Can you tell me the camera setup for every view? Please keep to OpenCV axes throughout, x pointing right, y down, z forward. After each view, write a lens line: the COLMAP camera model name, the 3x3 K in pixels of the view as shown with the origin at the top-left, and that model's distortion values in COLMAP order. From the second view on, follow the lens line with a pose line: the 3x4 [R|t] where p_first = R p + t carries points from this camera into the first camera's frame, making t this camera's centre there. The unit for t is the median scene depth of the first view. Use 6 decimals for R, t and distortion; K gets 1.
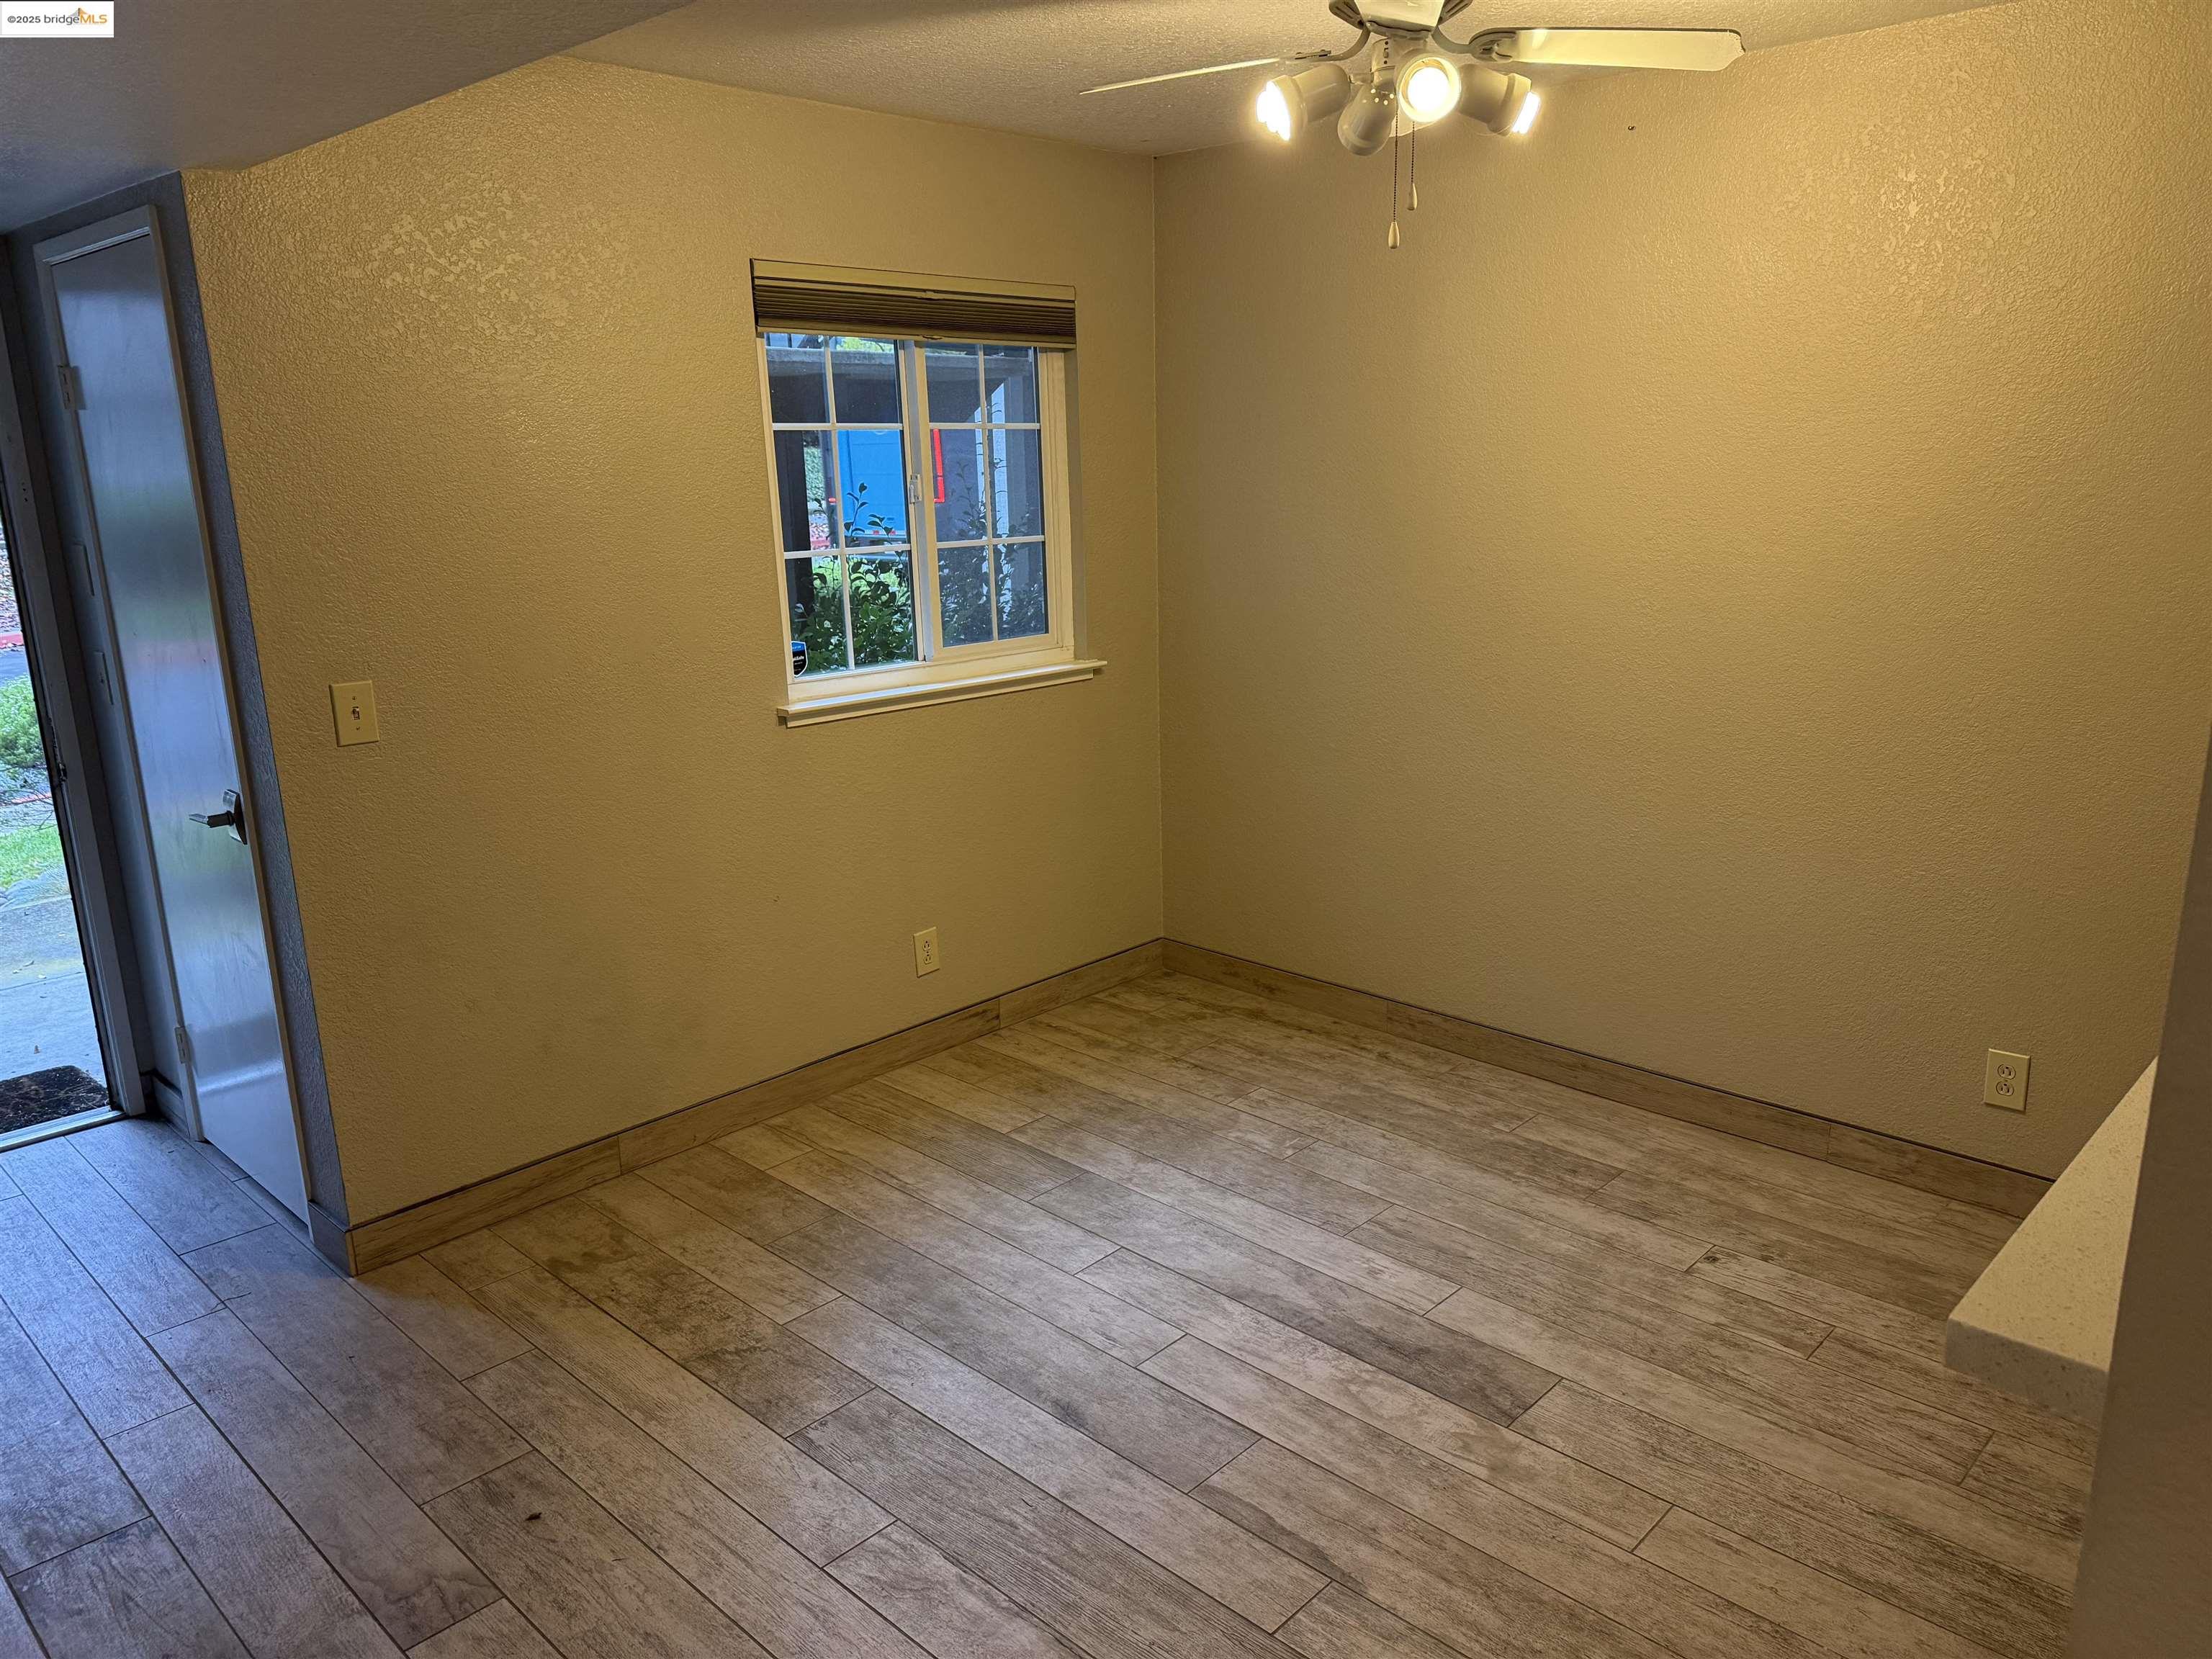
lens RADIAL K [[1532.6, 0, 1138.4], [0, 1532.6, 837.0], [0, 0, 1]] dist [0.106471, -0.148939]
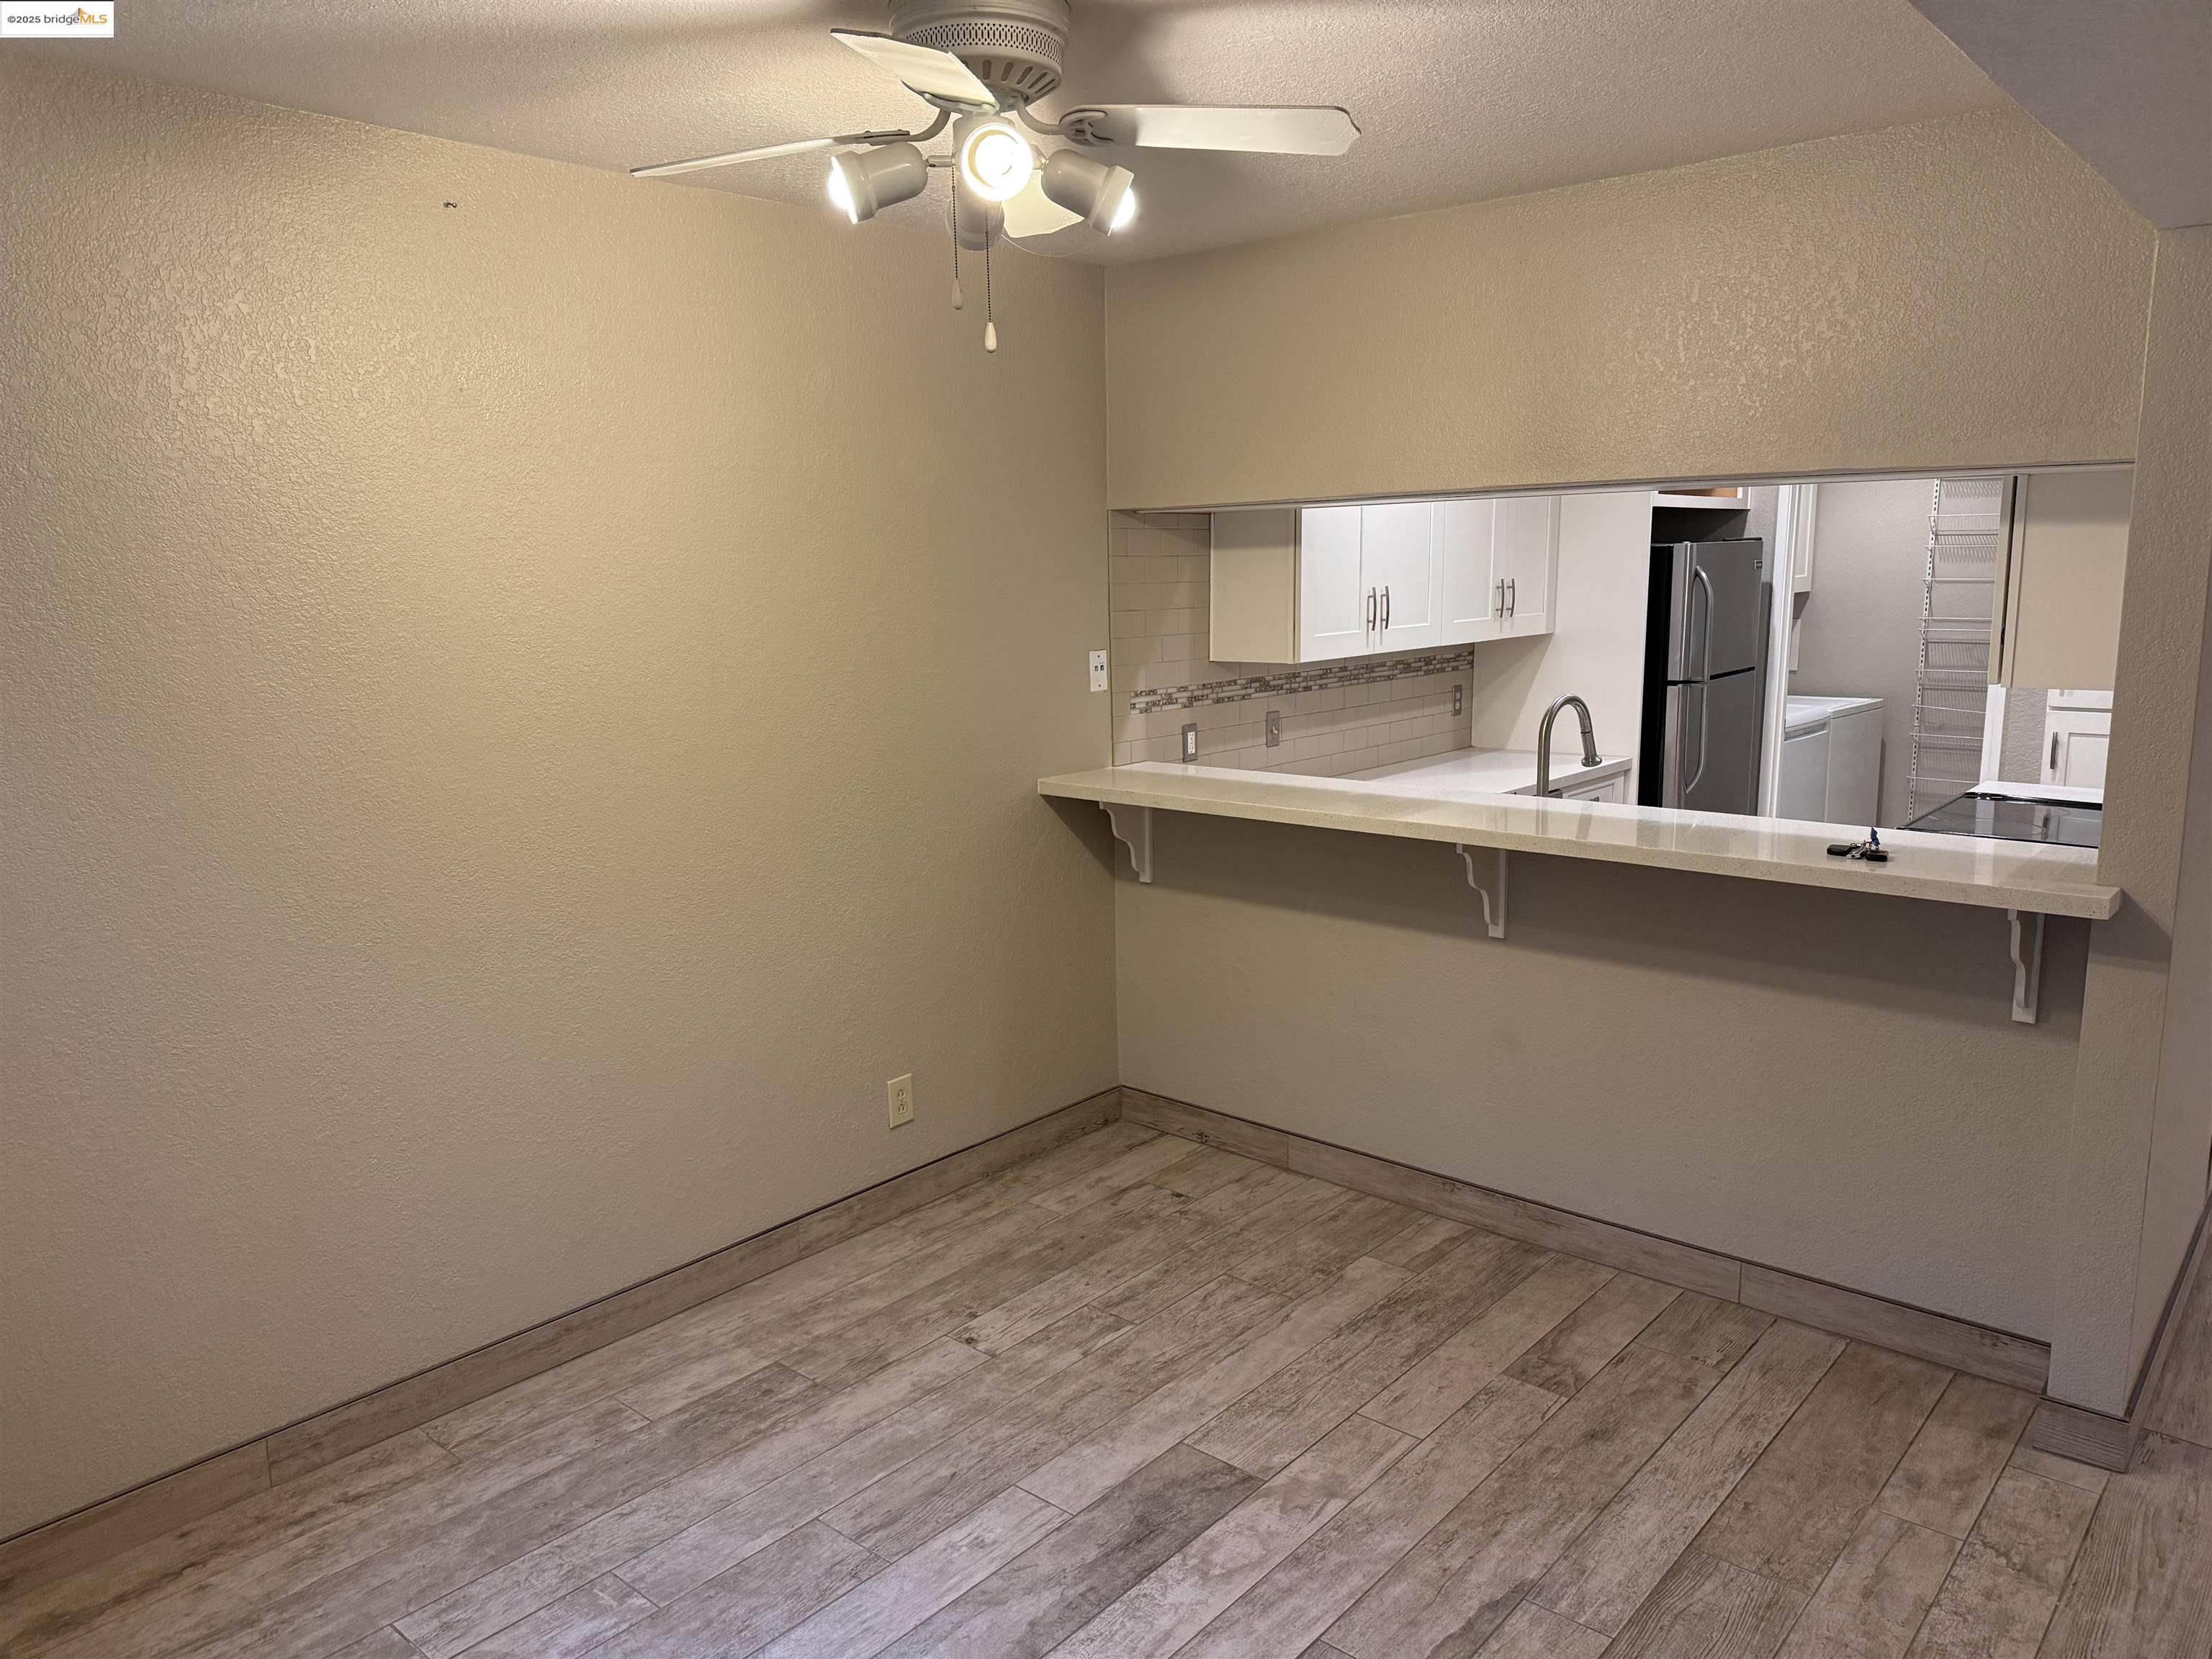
lens RADIAL K [[1558.7, 0, 1063.5], [0, 1558.7, 835.9], [0, 0, 1]] dist [0.124103, -0.228076]
pose [[-0.023613, -0.158889, 0.987014, -0.631989], [0.266115, 0.950670, 0.159405, -0.205861], [-0.963652, 0.266423, 0.019834, 0.839618]]
